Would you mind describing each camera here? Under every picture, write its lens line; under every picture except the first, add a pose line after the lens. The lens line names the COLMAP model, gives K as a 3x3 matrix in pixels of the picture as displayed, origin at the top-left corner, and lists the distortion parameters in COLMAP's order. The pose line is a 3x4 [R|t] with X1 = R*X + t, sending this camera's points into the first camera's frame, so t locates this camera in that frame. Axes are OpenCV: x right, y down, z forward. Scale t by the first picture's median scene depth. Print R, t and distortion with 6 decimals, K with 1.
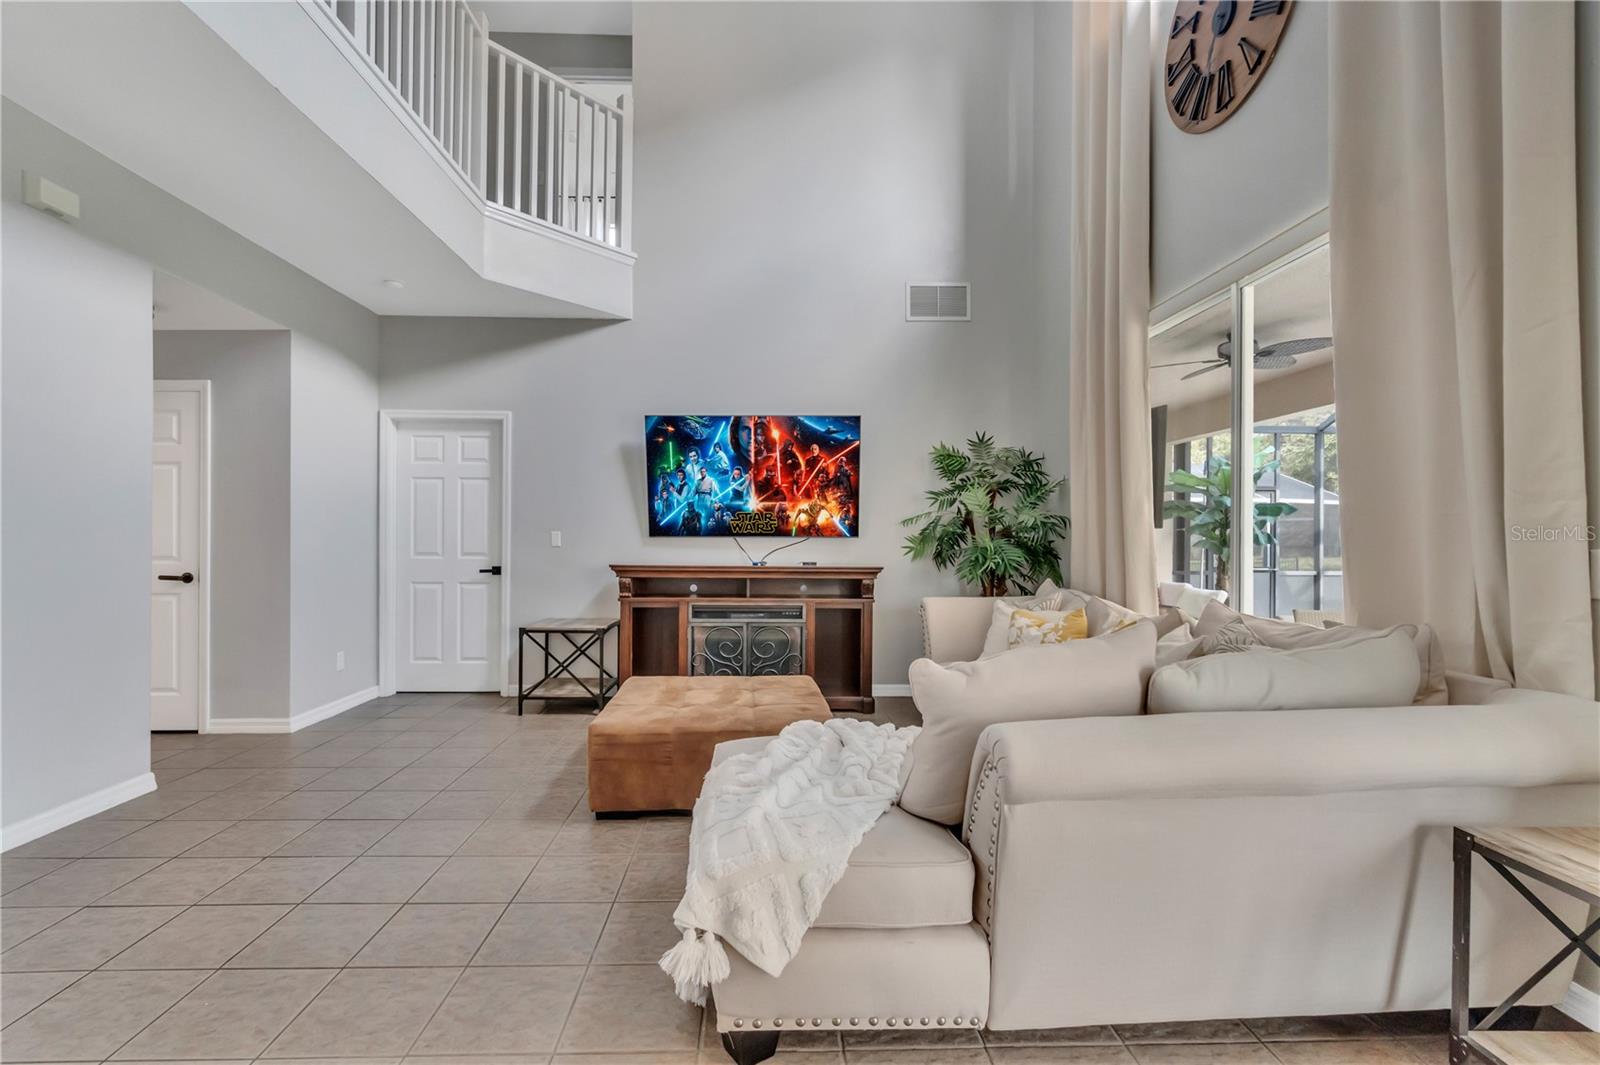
lens RADIAL K [[698.2, 0, 789.0], [0, 698.2, 533.7], [0, 0, 1]] dist [0.015014, 0.001189]
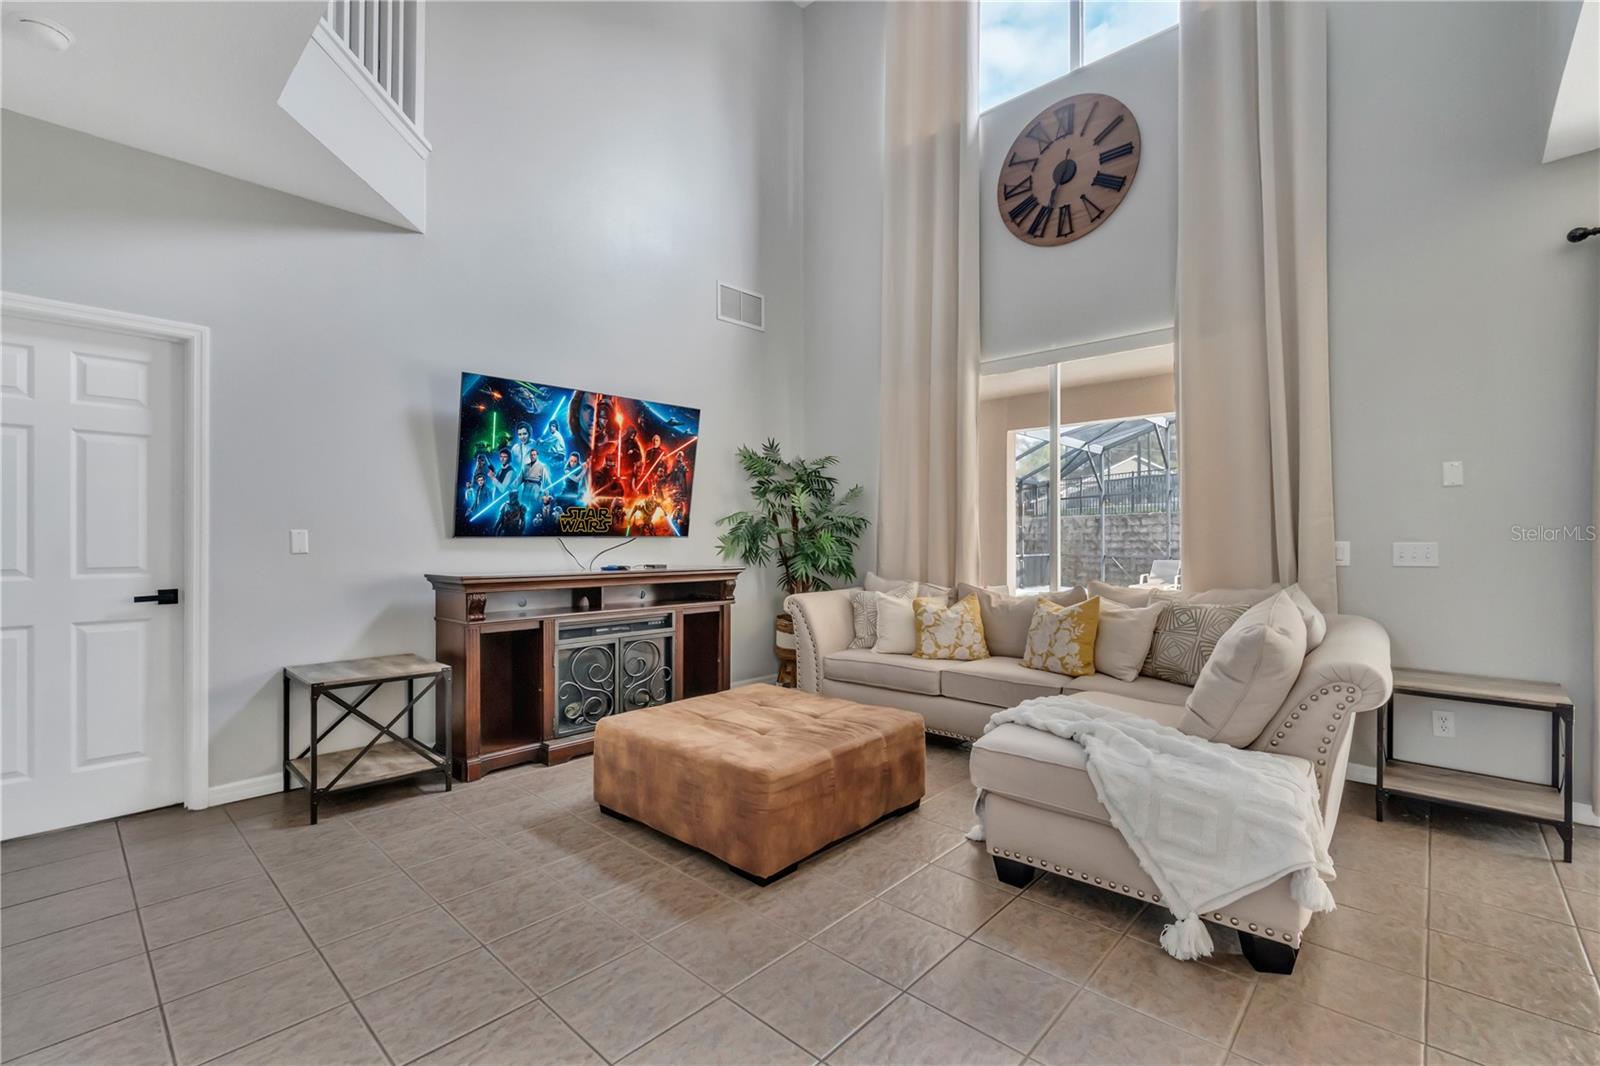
lens RADIAL K [[698.2, 0, 791.3], [0, 698.2, 533.4], [0, 0, 1]] dist [0.015014, 0.001189]
pose [[0.711729, 0.000885, 0.702454, -0.471869], [-0.002898, 0.999994, 0.001676, -0.001991], [-0.702448, -0.003229, 0.711727, 0.229897]]
